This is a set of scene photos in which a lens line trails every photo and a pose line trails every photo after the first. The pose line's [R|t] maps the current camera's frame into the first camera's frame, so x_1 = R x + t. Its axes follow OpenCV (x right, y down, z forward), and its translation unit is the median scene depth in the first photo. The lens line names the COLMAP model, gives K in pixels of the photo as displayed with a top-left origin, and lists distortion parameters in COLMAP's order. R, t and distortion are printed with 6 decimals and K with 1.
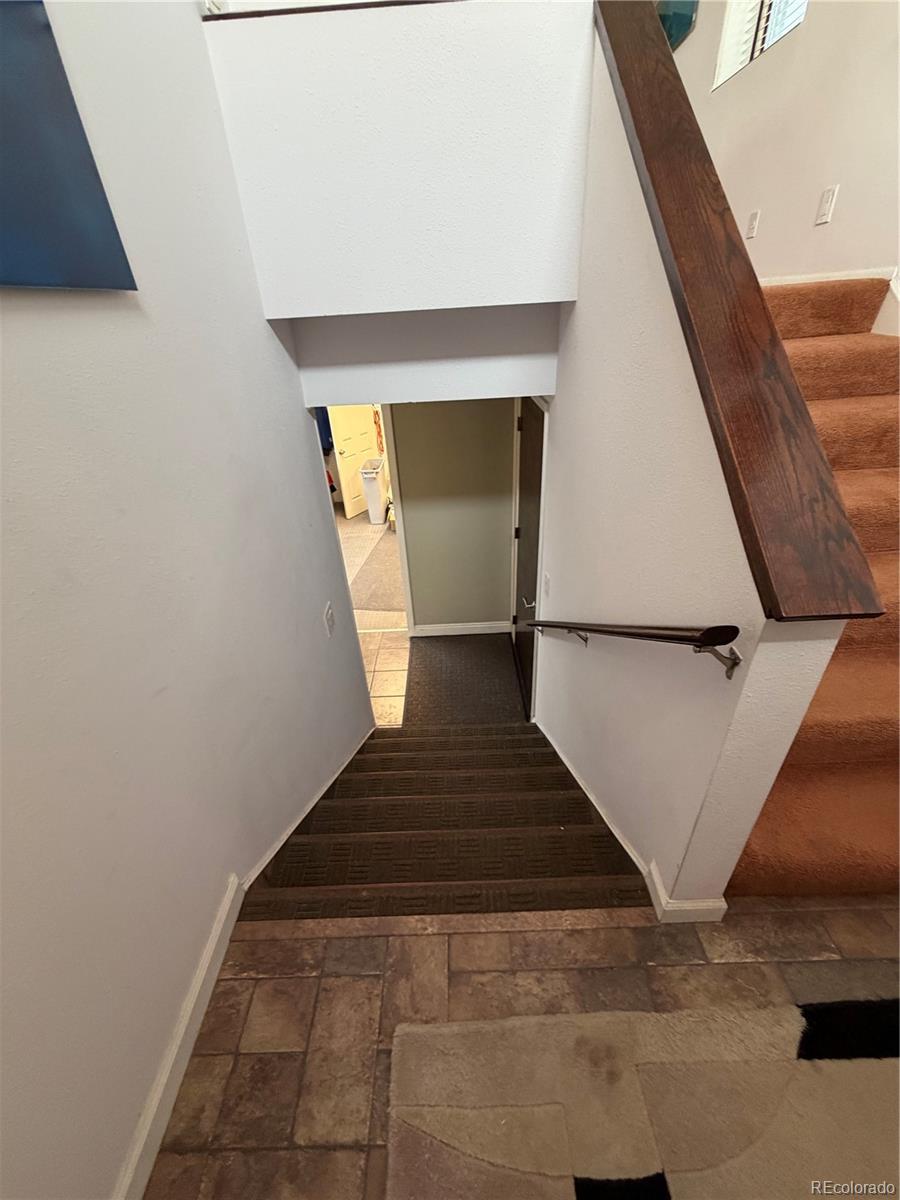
lens RADIAL K [[478.4, 0, 449.8], [0, 478.4, 595.6], [0, 0, 1]] dist [-0.002091, -0.000366]
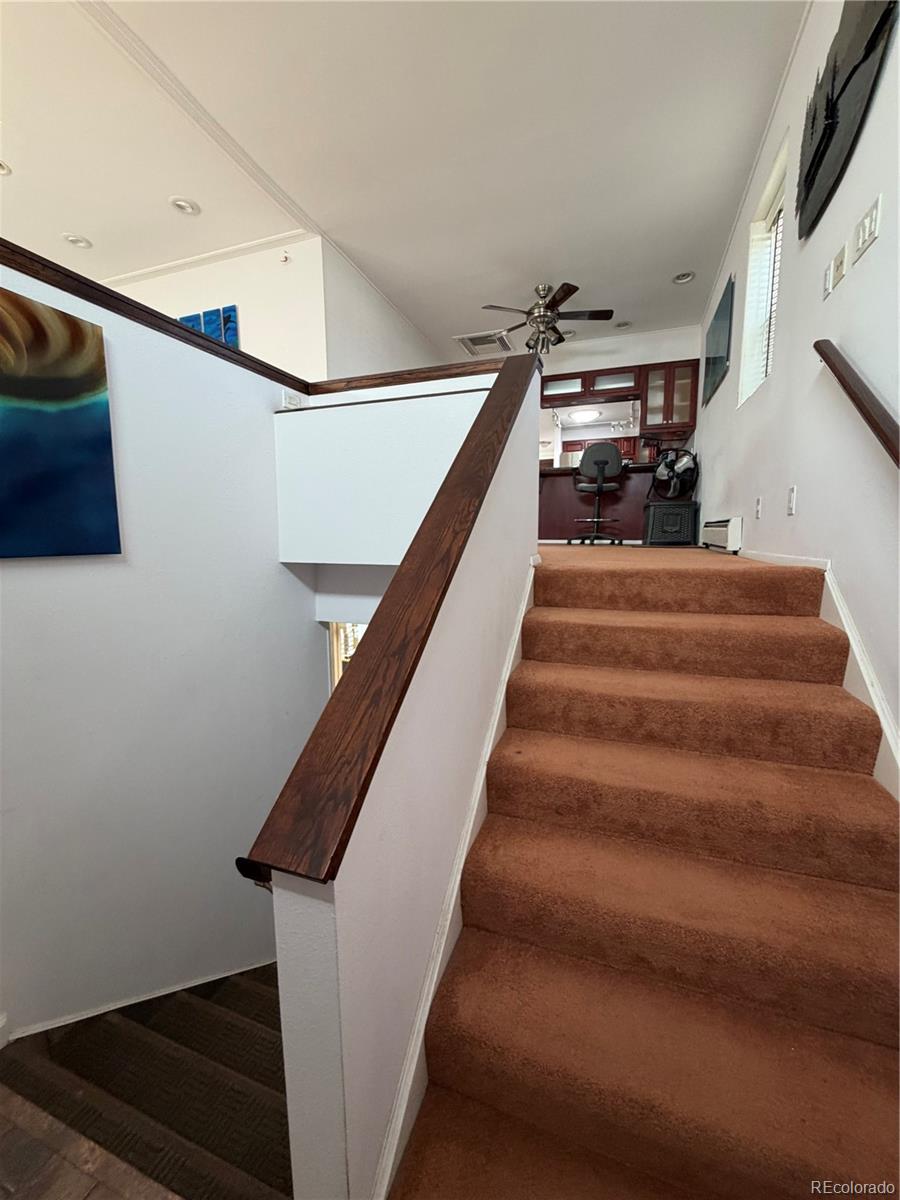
lens RADIAL K [[478.4, 0, 450.6], [0, 478.4, 595.8], [0, 0, 1]] dist [-0.002091, -0.000366]
pose [[0.935779, 0.096437, -0.339142, 0.612128], [-0.225563, 0.903024, -0.365608, -0.089022], [0.270995, 0.418626, 0.866784, -0.053294]]
